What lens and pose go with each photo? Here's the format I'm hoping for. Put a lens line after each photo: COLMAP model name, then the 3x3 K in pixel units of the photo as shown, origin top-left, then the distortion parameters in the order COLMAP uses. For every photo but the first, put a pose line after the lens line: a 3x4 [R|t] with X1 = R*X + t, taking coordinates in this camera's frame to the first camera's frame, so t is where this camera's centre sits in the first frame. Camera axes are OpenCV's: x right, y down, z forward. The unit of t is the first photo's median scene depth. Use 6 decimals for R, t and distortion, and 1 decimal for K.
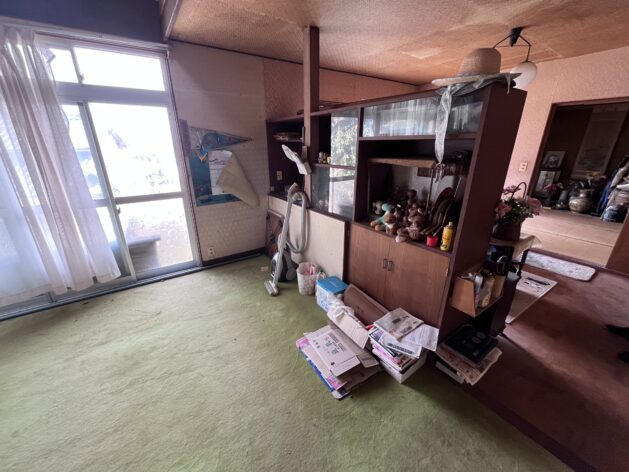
lens RADIAL K [[253.3, 0, 313.4], [0, 253.3, 234.8], [0, 0, 1]] dist [-0.002488, -0.000480]
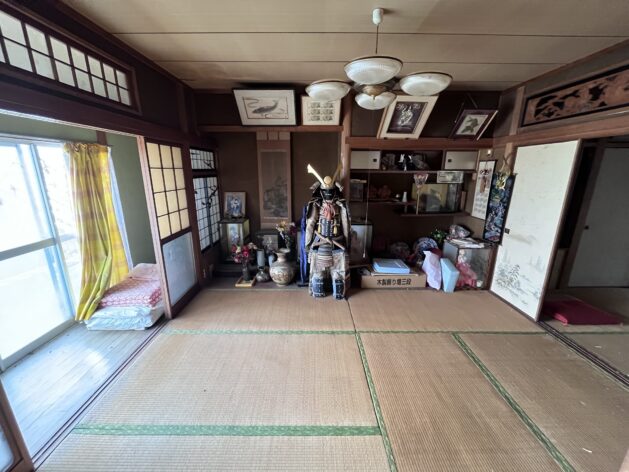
lens RADIAL K [[253.3, 0, 313.4], [0, 253.3, 234.8], [0, 0, 1]] dist [-0.002488, -0.000480]
pose [[0.566719, -0.202547, 0.798627, 0.614641], [0.279957, 0.958978, 0.044552, -0.230350], [-0.774889, 0.198333, 0.600176, 0.538078]]
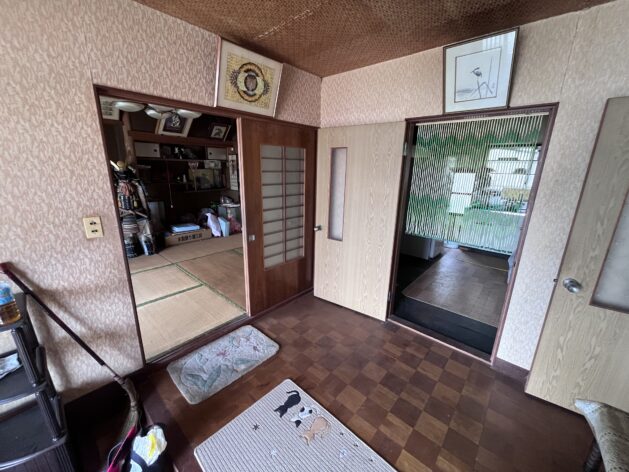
lens RADIAL K [[253.3, 0, 313.4], [0, 253.3, 234.8], [0, 0, 1]] dist [-0.002488, -0.000480]
pose [[-0.234557, -0.255198, 0.938007, 0.233214], [0.314329, 0.893179, 0.321603, -0.190341], [-0.919881, 0.370277, -0.129285, 0.489986]]
